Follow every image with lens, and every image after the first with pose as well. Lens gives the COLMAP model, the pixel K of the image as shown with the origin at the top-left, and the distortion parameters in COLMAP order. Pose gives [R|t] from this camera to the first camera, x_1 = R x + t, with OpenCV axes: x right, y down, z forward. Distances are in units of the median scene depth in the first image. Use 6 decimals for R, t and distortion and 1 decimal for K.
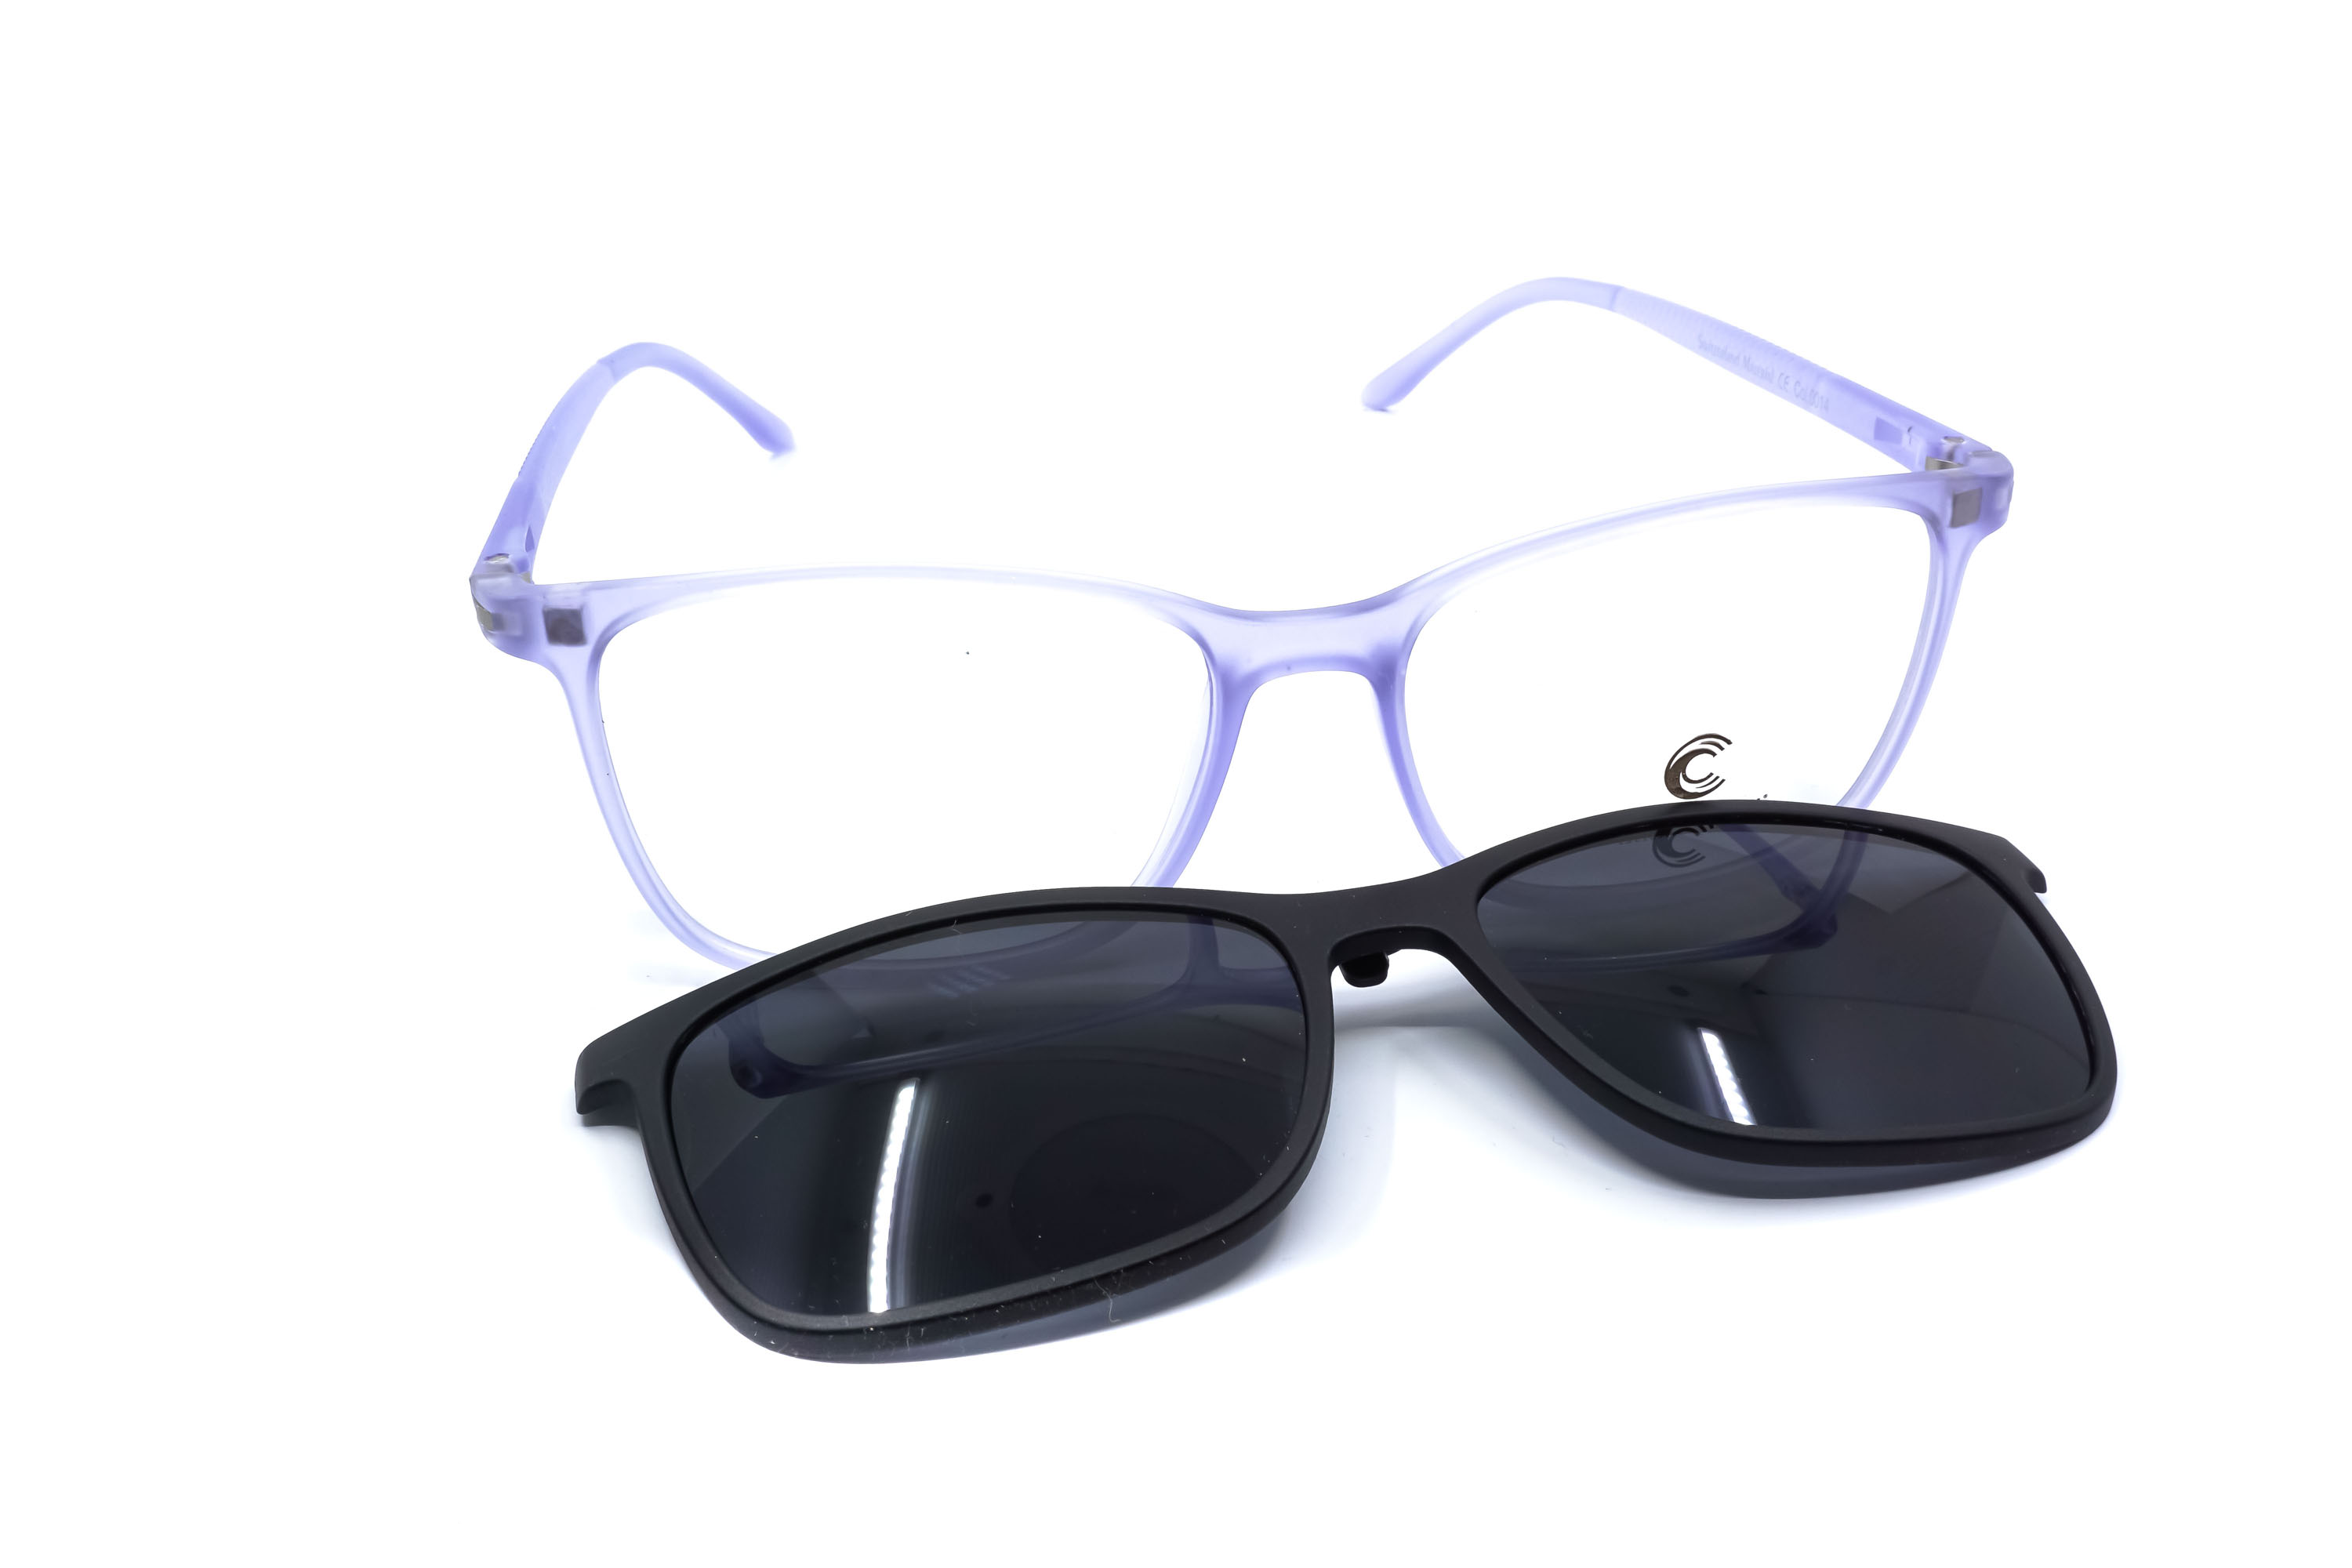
lens RADIAL K [[2319.8, 0, 1185.1], [0, 2319.8, 784.7], [0, 0, 1]] dist [-0.021896, 0.000000]
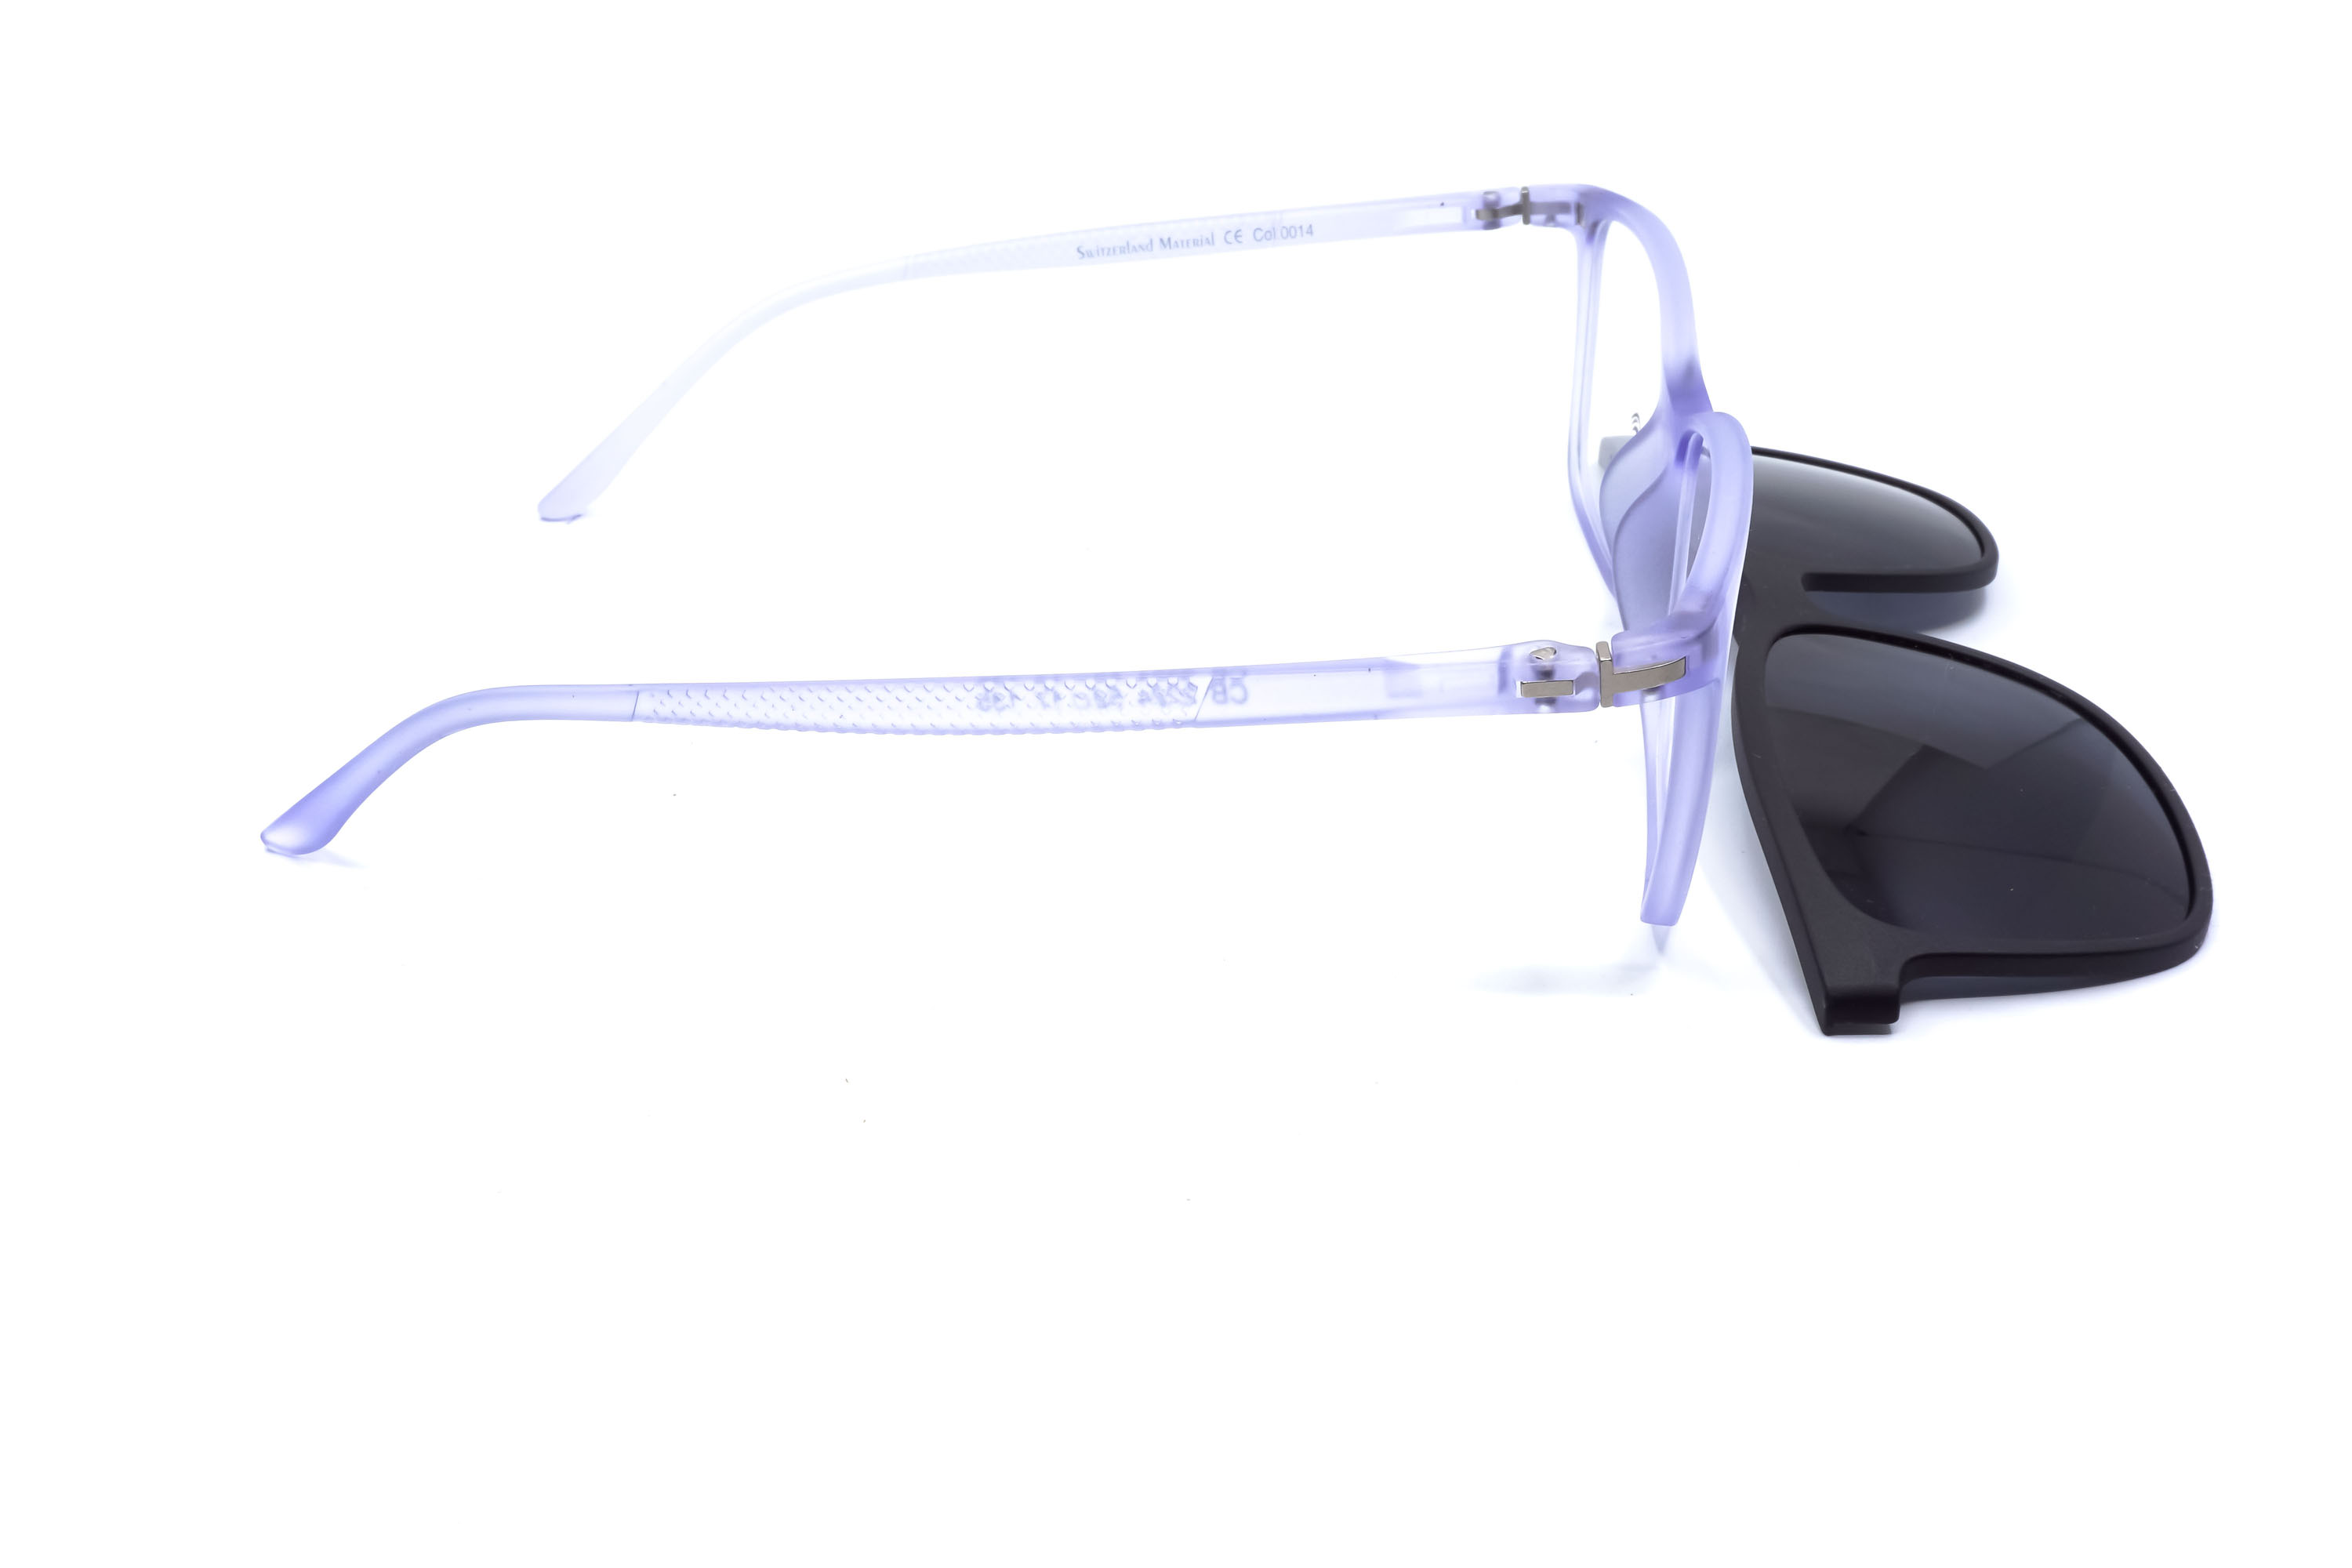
lens RADIAL K [[2319.8, 0, 1173.5], [0, 2319.8, 801.1], [0, 0, 1]] dist [-0.021896, 0.000000]
pose [[0.260625, -0.464774, 0.846203, -1.070946], [0.479155, 0.823197, 0.304561, -0.374492], [-0.838144, 0.326087, 0.437244, 0.715649]]
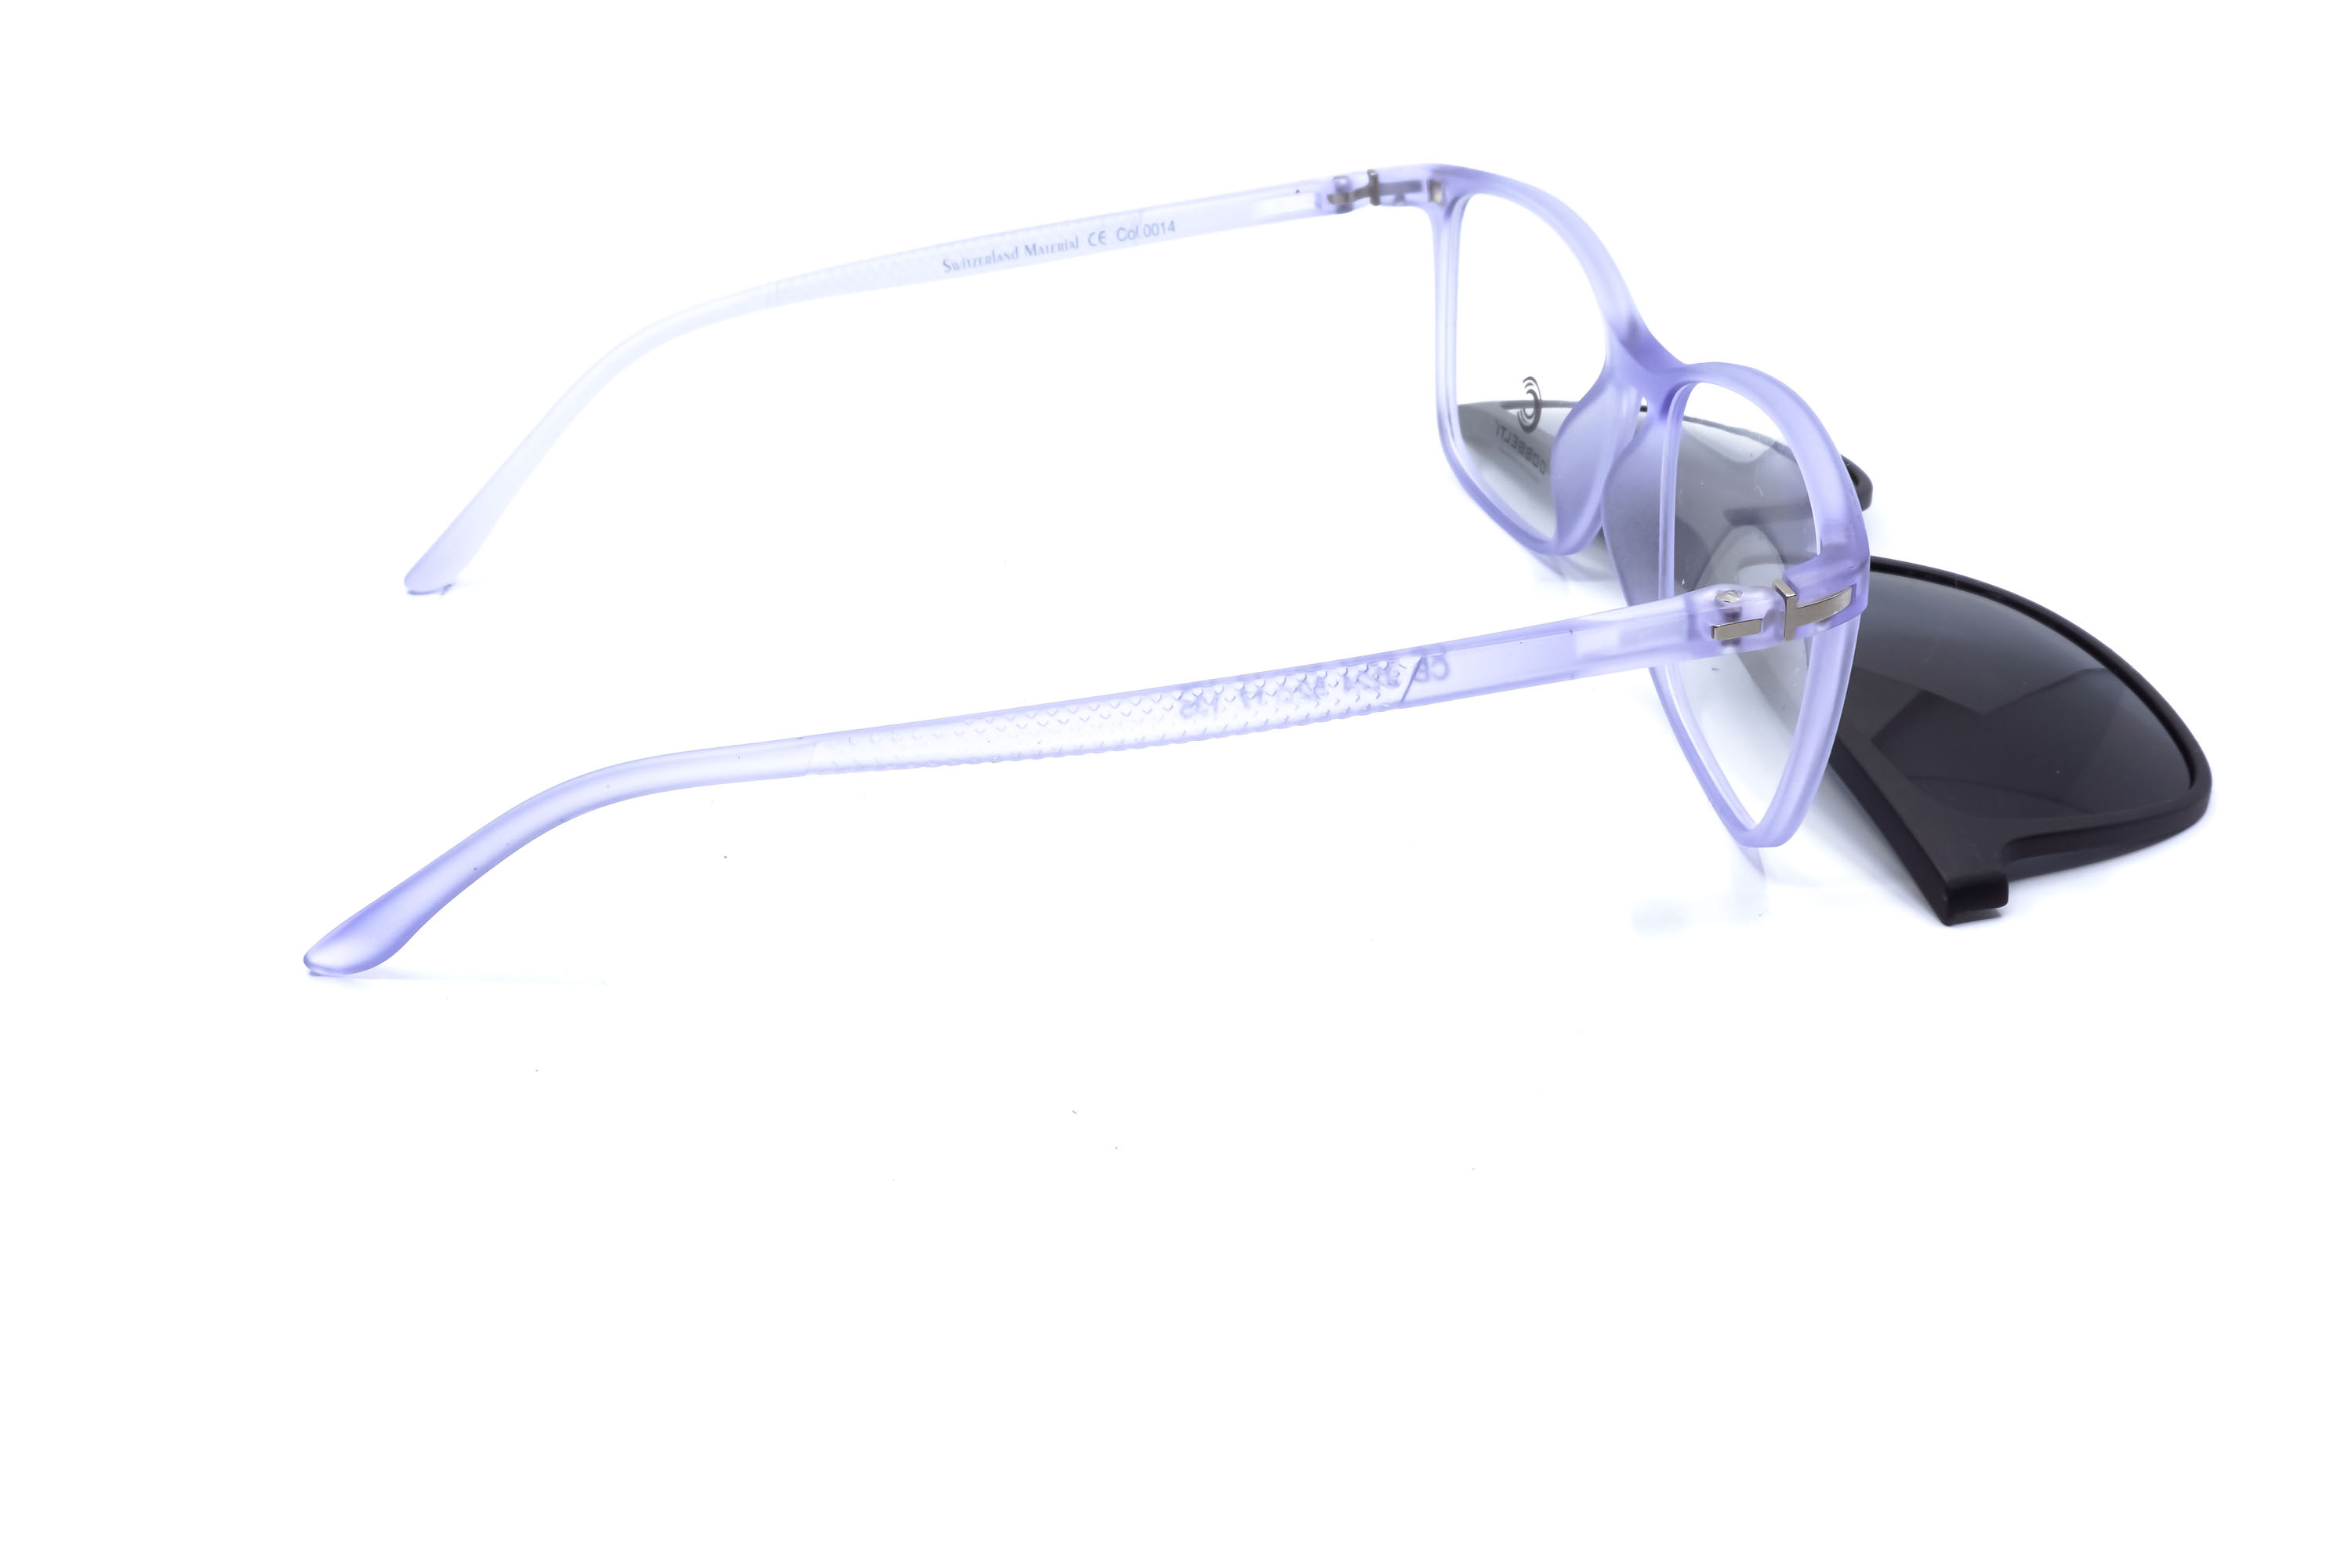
lens RADIAL K [[2319.8, 0, 1191.1], [0, 2319.8, 791.3], [0, 0, 1]] dist [-0.021896, 0.000000]
pose [[0.000420, -0.475380, 0.879780, -1.108802], [0.499541, 0.762245, 0.411633, -0.507366], [-0.866290, 0.439313, 0.237792, 0.955956]]
